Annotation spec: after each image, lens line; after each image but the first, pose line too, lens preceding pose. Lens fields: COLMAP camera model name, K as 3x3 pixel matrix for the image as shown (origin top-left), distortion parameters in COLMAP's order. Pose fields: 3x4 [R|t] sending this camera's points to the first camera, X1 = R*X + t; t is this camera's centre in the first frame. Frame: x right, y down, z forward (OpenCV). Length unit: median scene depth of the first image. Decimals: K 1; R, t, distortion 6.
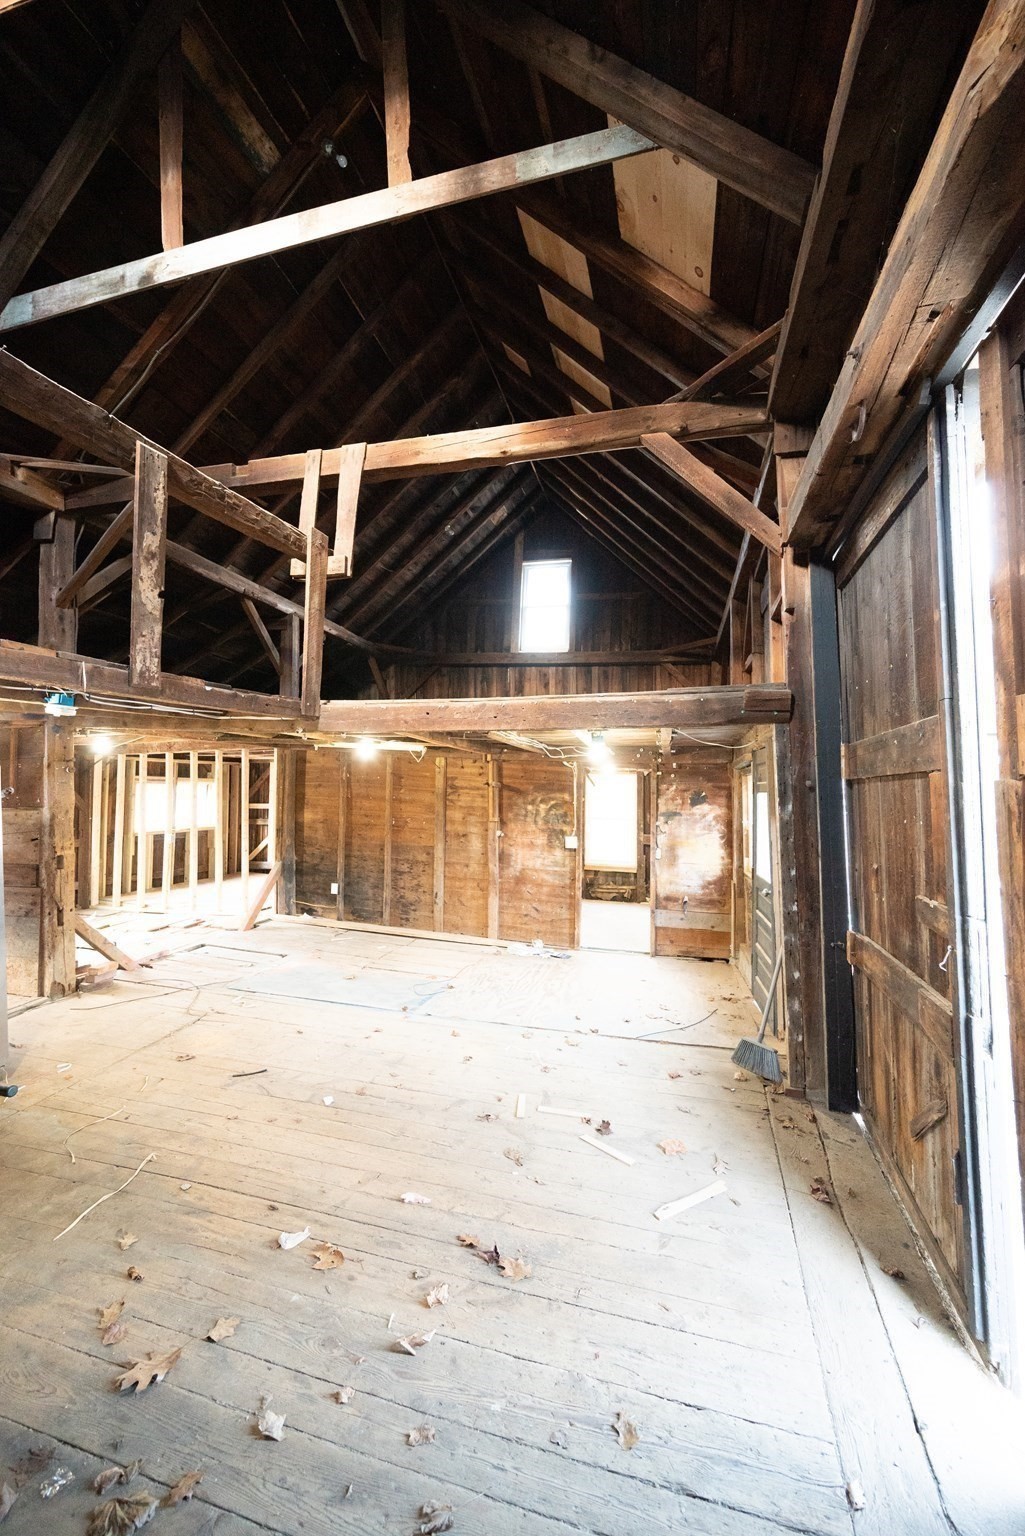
lens RADIAL K [[609.6, 0, 512.5], [0, 609.6, 768.0], [0, 0, 1]] dist [-0.017813, 0.003236]
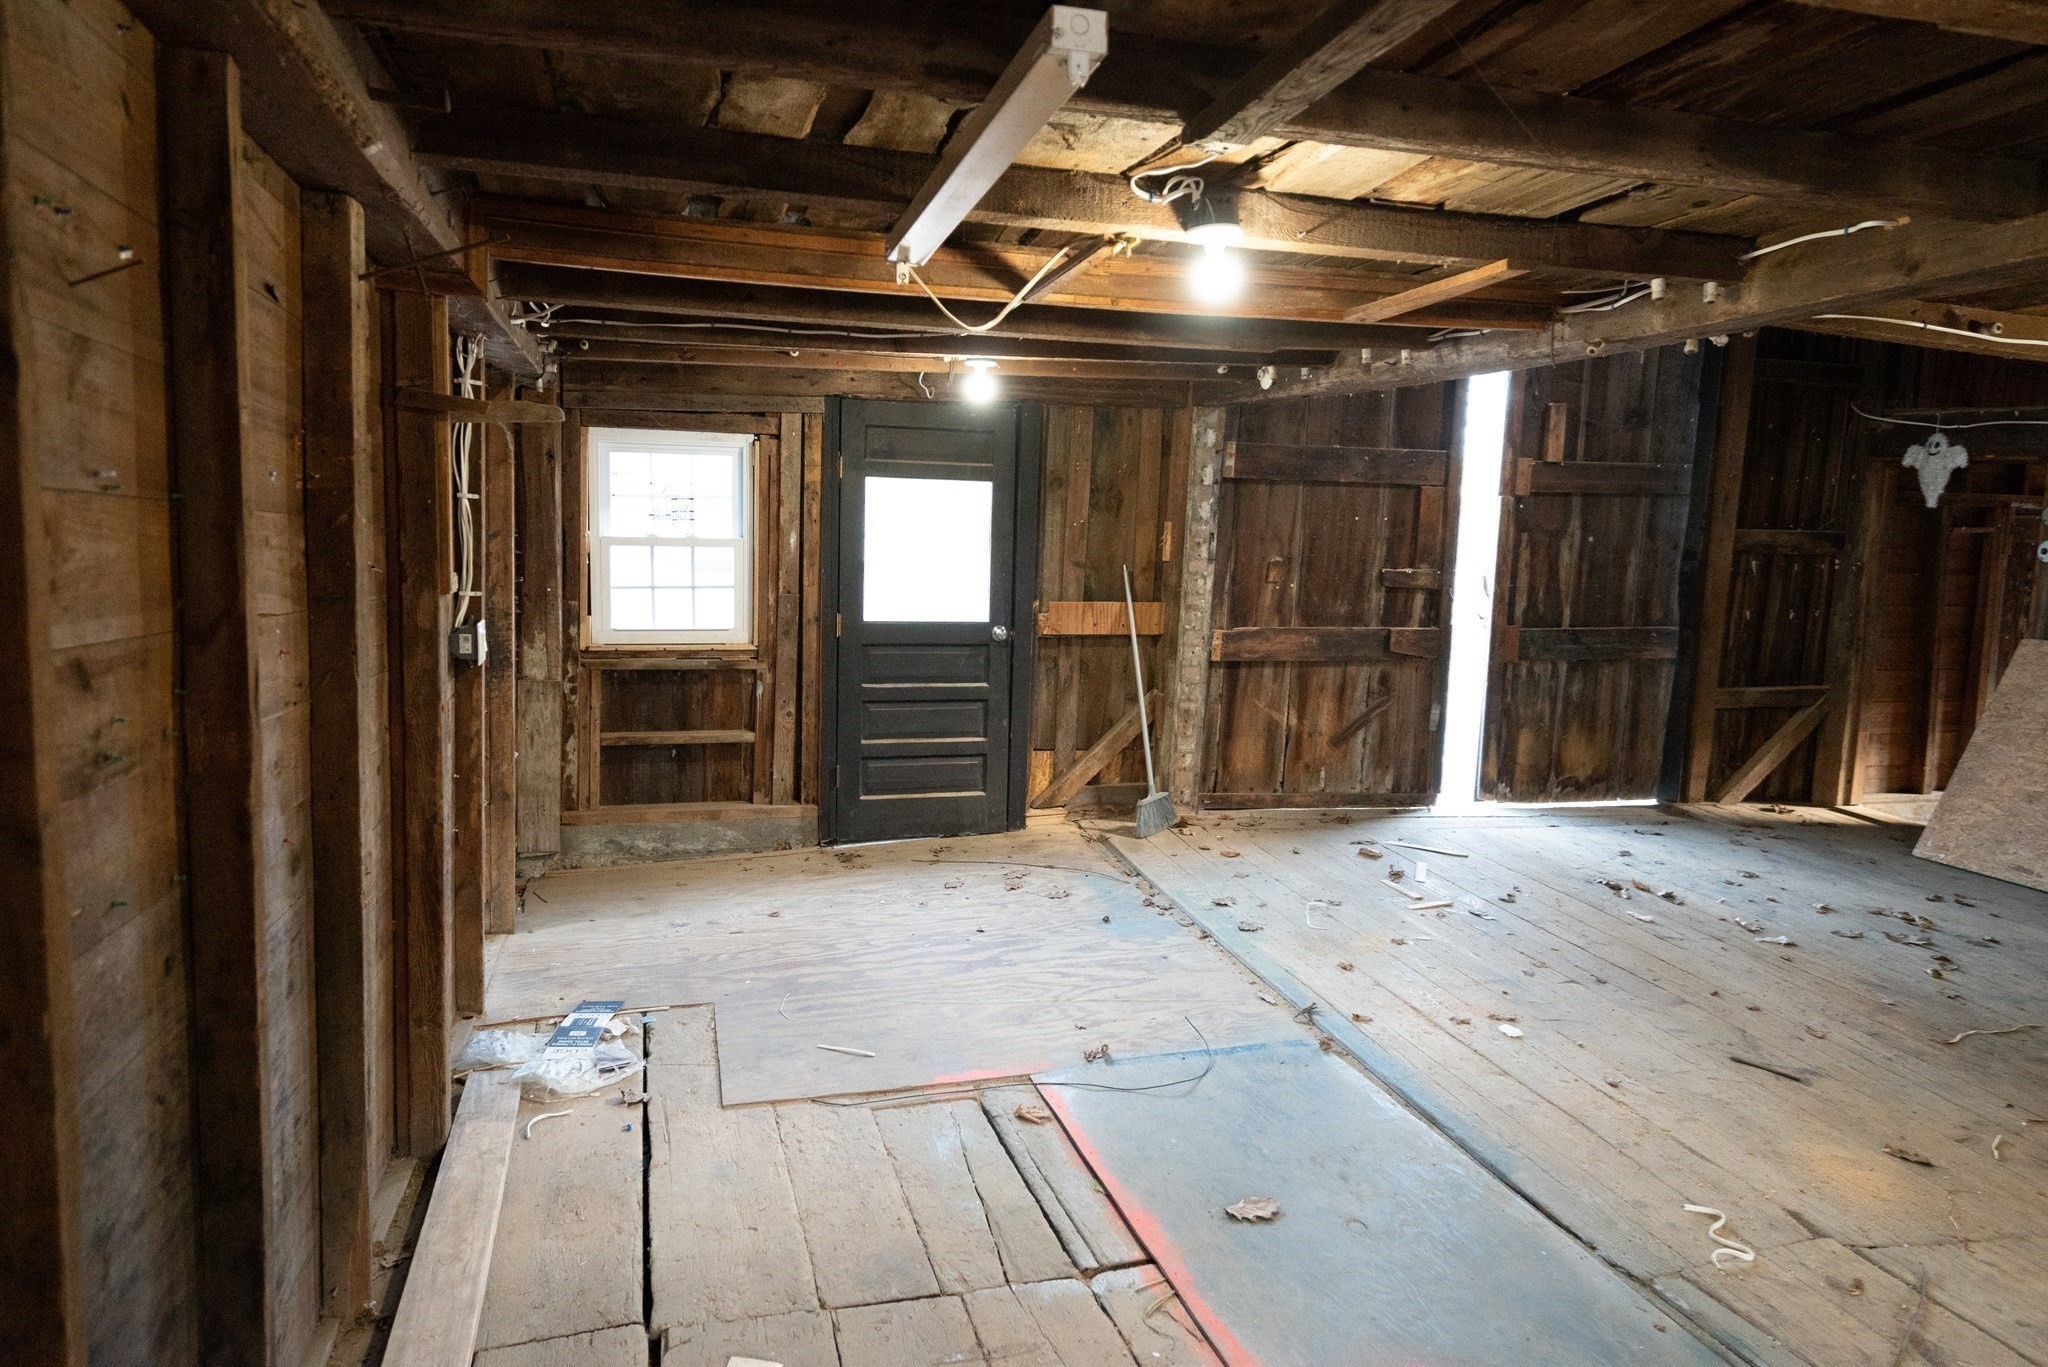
lens RADIAL K [[1326.7, 0, 1024.0], [0, 1326.7, 683.5], [0, 0, 1]] dist [0.003858, 0.001297]
pose [[-0.512346, -0.140953, 0.847133, -0.998277], [-0.073897, 0.990016, 0.120034, 0.101194], [-0.855594, -0.001102, -0.517646, 2.079491]]
